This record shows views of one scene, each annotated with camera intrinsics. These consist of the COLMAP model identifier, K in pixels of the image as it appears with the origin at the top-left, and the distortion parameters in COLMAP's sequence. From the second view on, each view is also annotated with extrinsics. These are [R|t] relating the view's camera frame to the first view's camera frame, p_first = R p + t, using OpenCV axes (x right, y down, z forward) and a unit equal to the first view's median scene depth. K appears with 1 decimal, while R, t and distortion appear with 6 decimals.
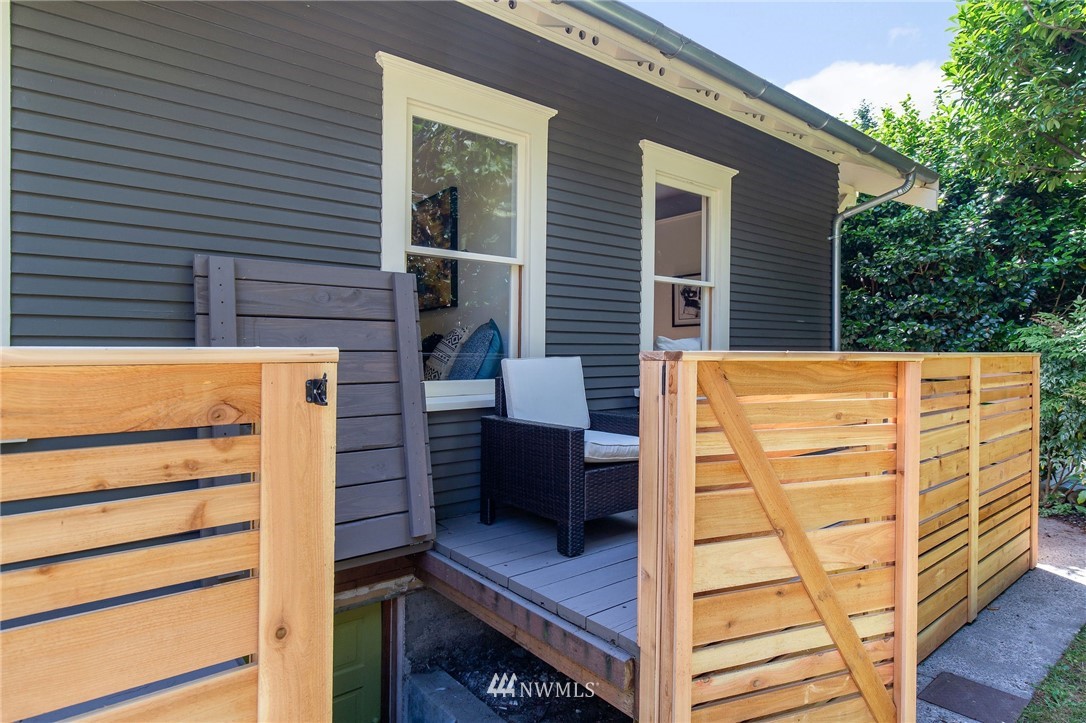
lens RADIAL K [[594.6, 0, 543.0], [0, 594.6, 361.5], [0, 0, 1]] dist [-0.005269, -0.001137]
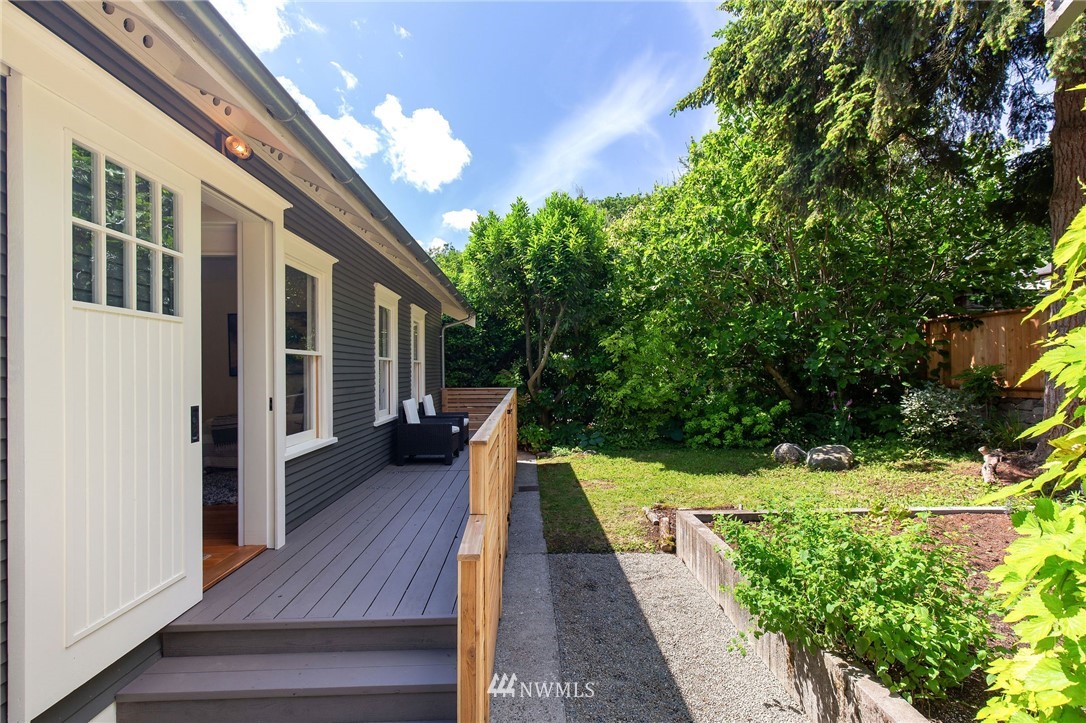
lens RADIAL K [[483.9, 0, 544.8], [0, 483.9, 365.7], [0, 0, 1]] dist [-0.002421, -0.000304]
pose [[0.591505, 0.007070, 0.806270, -0.686505], [0.011093, 0.999796, -0.016905, -0.057526], [-0.806225, 0.018943, 0.591306, -0.354519]]
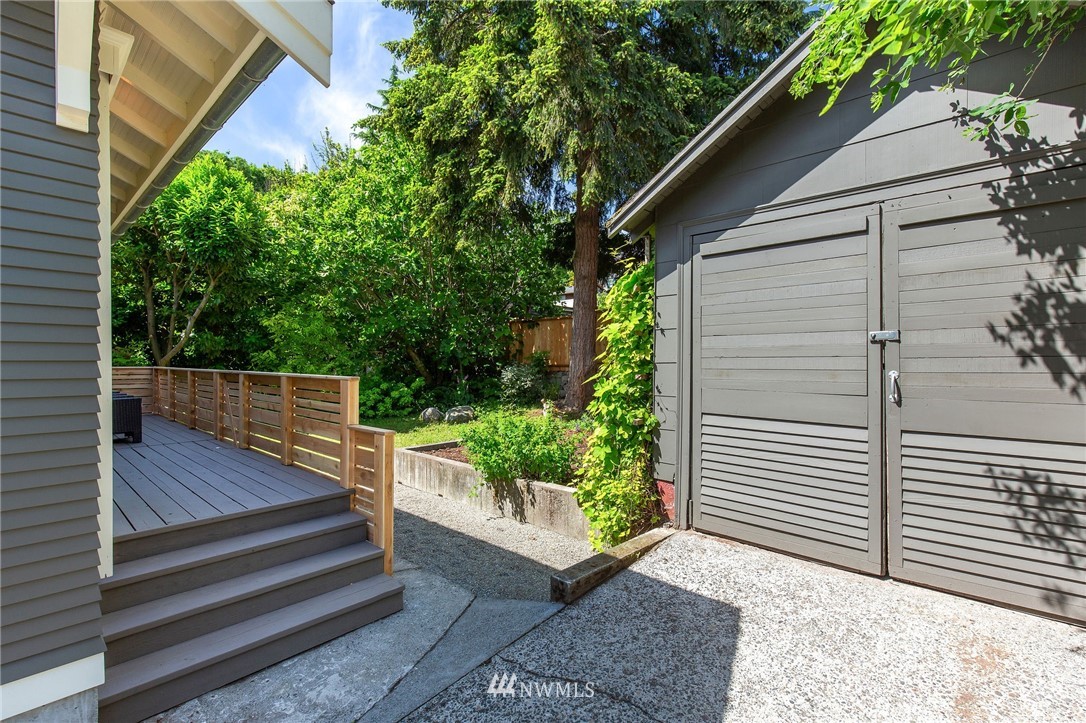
lens RADIAL K [[495.8, 0, 543.0], [0, 495.8, 361.5], [0, 0, 1]] dist [-0.012788, -0.000263]
pose [[-0.154927, -0.000333, 0.987926, -1.058084], [0.004667, 0.999989, 0.001069, -0.023271], [-0.987915, 0.004776, -0.154924, -0.215714]]
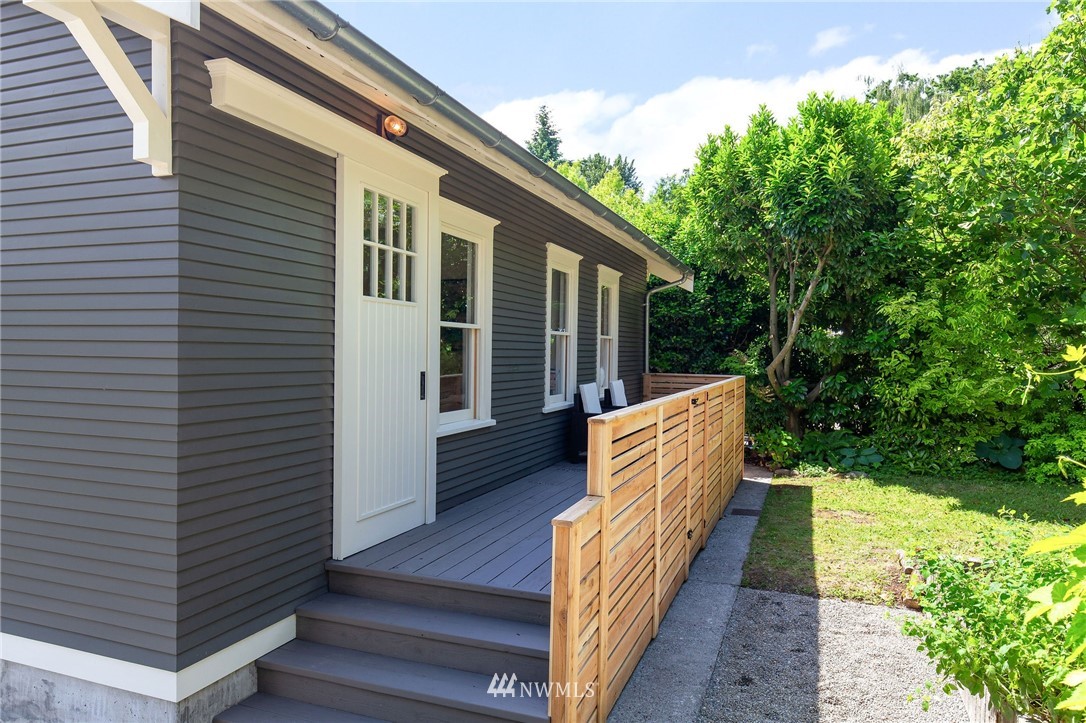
lens RADIAL K [[702.9, 0, 543.0], [0, 702.9, 361.5], [0, 0, 1]] dist [-0.005552, -0.000036]
pose [[0.860009, 0.006936, 0.510232, -0.715379], [-0.012086, 0.999904, 0.006780, -0.051910], [-0.510136, -0.011997, 0.860010, -0.522805]]
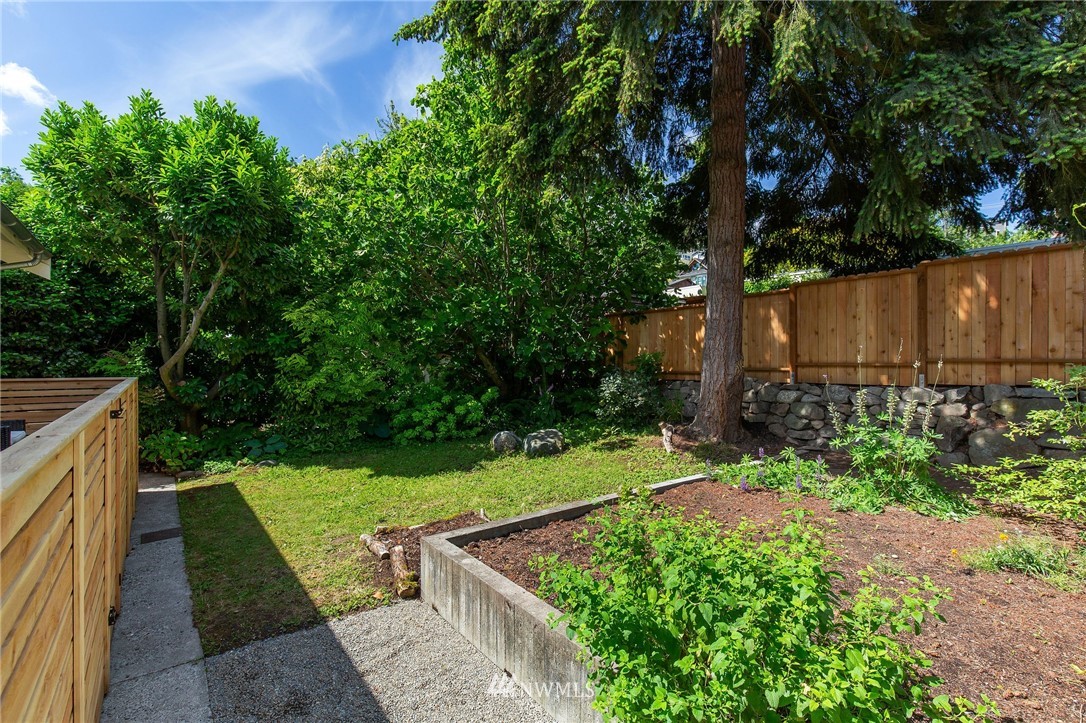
lens RADIAL K [[489.8, 0, 543.0], [0, 489.8, 361.5], [0, 0, 1]] dist [0.007977, -0.000627]
pose [[0.005026, 0.002963, 0.999983, -0.496806], [0.006375, 0.999975, -0.002995, -0.037184], [-0.999967, 0.006390, 0.005007, -0.200725]]
